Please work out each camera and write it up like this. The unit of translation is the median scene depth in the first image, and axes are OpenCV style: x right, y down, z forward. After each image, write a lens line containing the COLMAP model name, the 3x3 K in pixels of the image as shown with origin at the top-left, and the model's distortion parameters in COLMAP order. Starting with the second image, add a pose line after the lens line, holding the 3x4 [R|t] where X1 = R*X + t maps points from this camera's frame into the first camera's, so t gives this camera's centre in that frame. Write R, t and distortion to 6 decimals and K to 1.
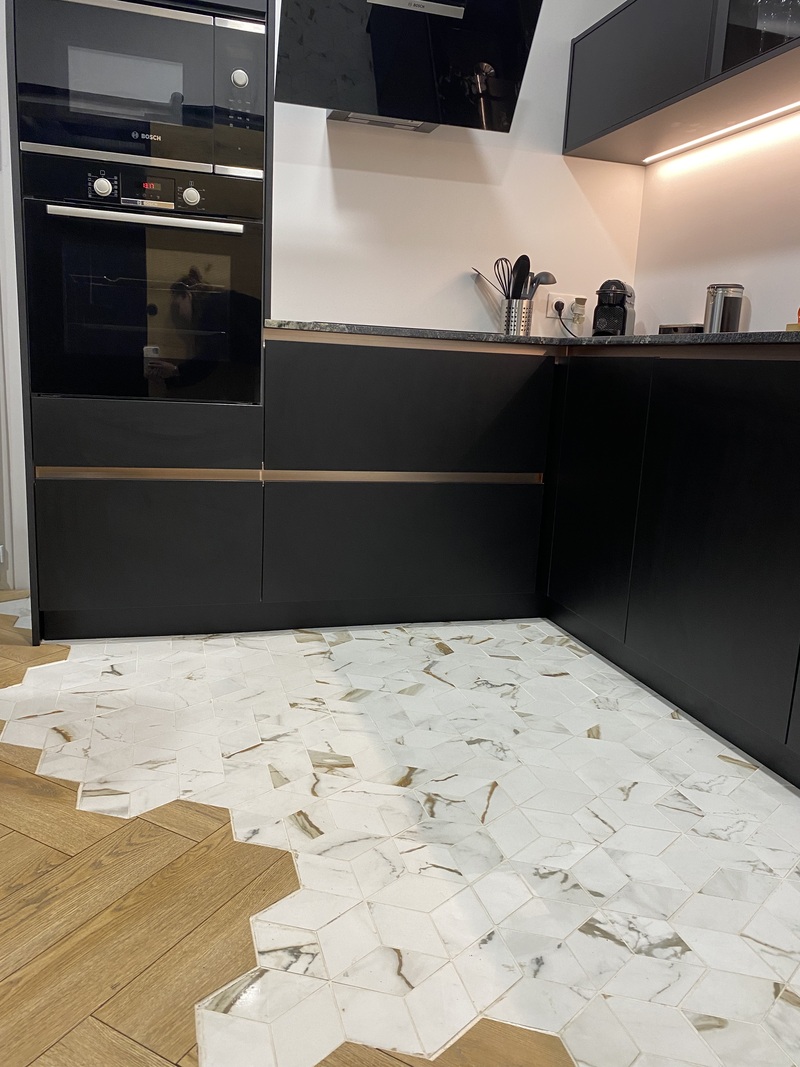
lens RADIAL K [[812.9, 0, 400.5], [0, 812.9, 527.0], [0, 0, 1]] dist [0.046141, -0.051126]
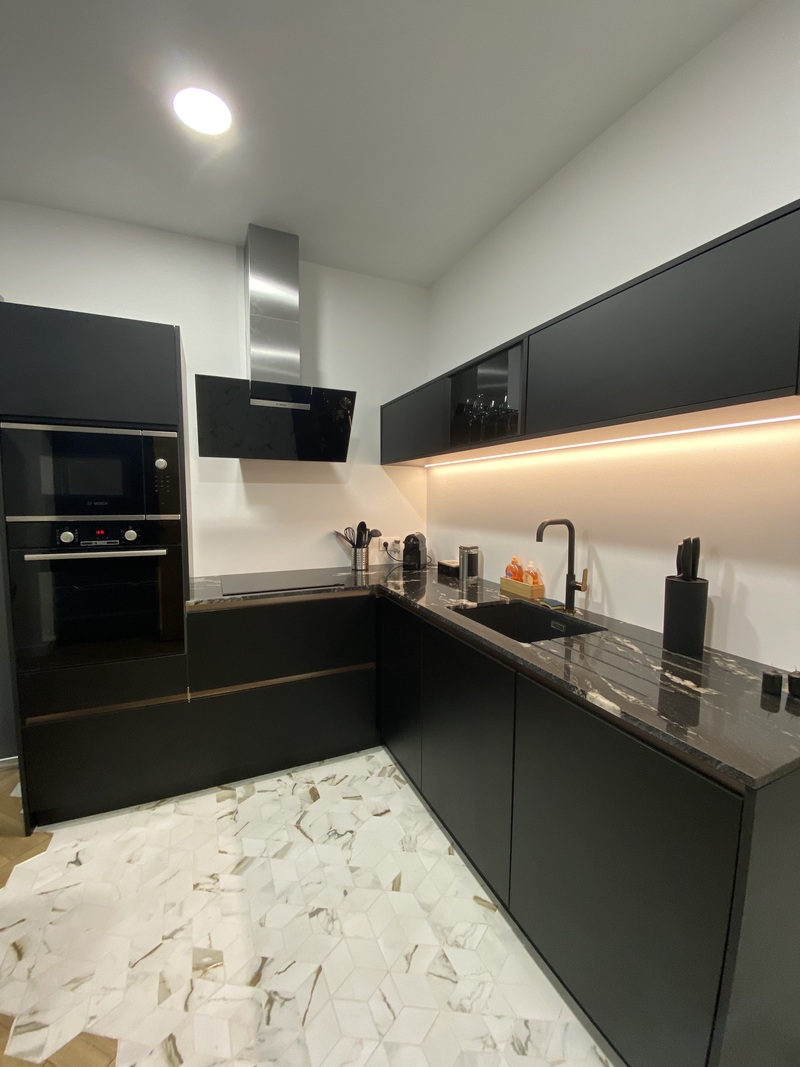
lens RADIAL K [[430.6, 0, 400.0], [0, 430.6, 533.5], [0, 0, 1]] dist [0.016785, -0.018399]
pose [[0.990219, -0.055032, 0.128213, 0.153603], [0.069152, 0.991698, -0.108411, -0.275746], [-0.121183, 0.116216, 0.985803, 0.105903]]
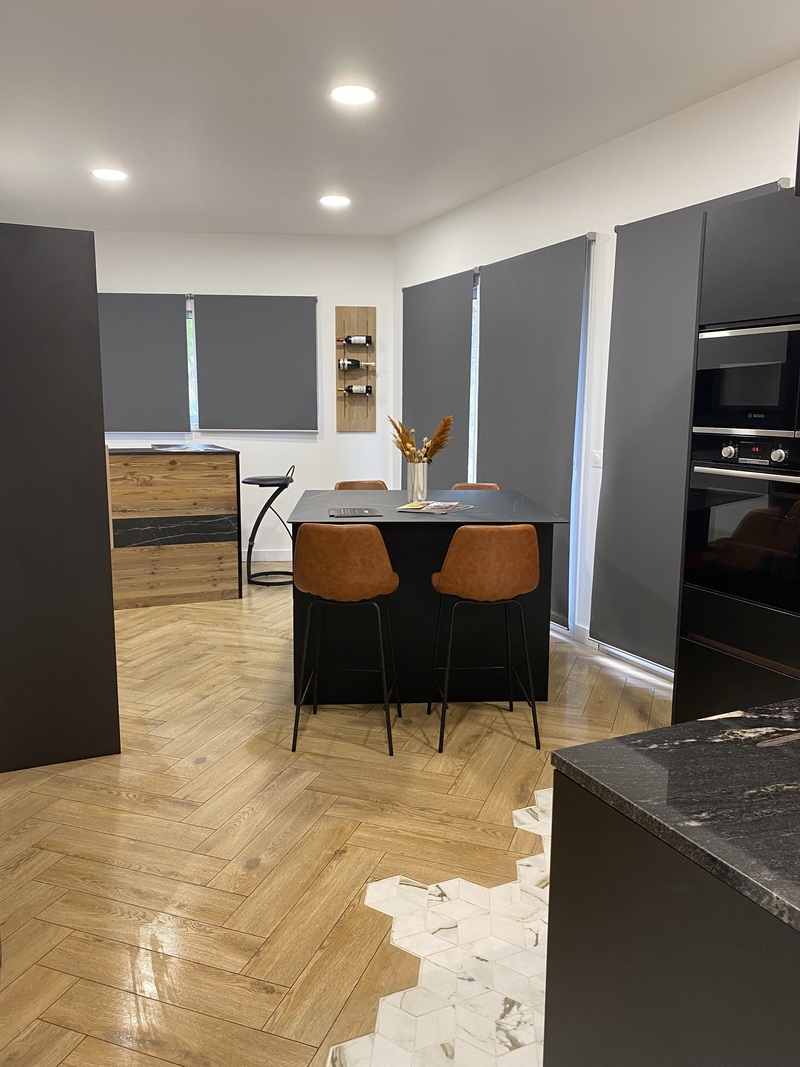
lens RADIAL K [[812.9, 0, 400.5], [0, 812.9, 527.0], [0, 0, 1]] dist [0.046141, -0.051126]
pose [[0.147894, 0.099255, -0.984010, 0.937141], [-0.197833, 0.977812, 0.068896, -0.259014], [0.969015, 0.184480, 0.164248, 0.219626]]
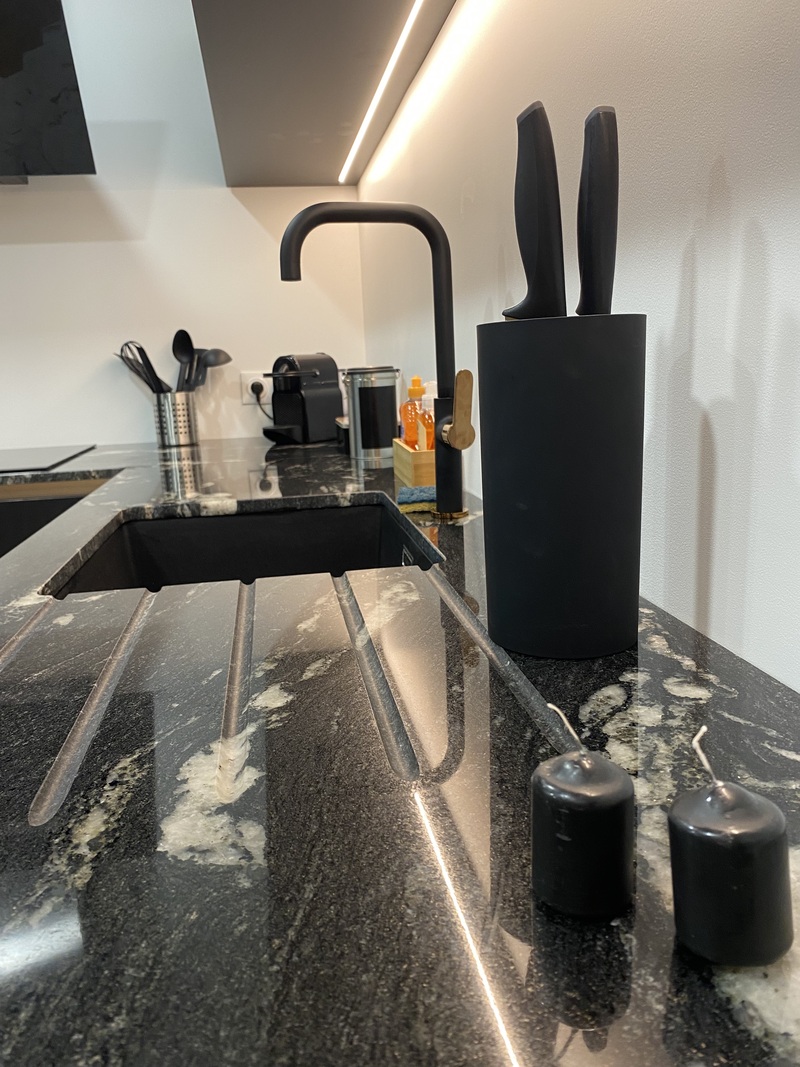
lens RADIAL K [[823.9, 0, 402.8], [0, 823.9, 537.0], [0, 0, 1]] dist [0.005784, 0.000907]
pose [[0.987171, -0.058727, -0.148472, 0.611279], [0.059545, 0.998225, 0.001069, -0.187306], [0.148145, -0.009896, 0.988916, 0.405335]]
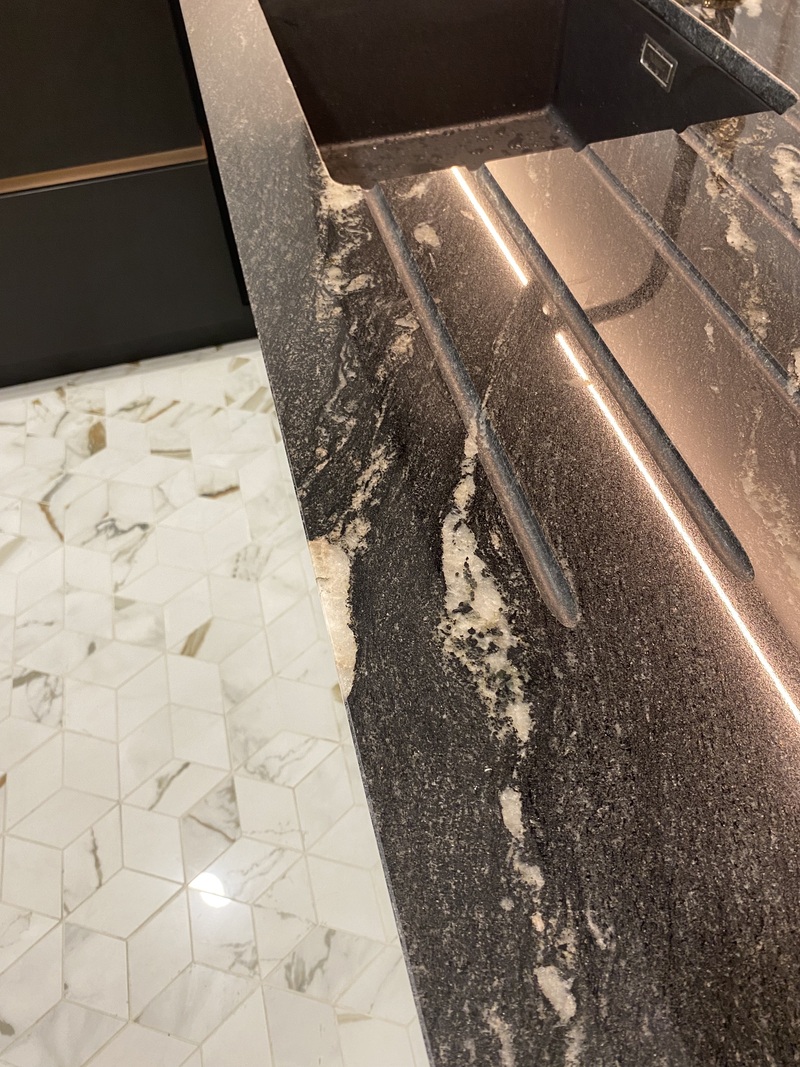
lens RADIAL K [[812.7, 0, 413.0], [0, 812.7, 518.8], [0, 0, 1]] dist [0.030724, -0.056556]
pose [[0.994564, -0.038557, -0.096724, 0.453992], [0.090779, 0.776075, 0.624073, -0.256586], [0.051002, -0.629461, 0.775356, 0.434108]]
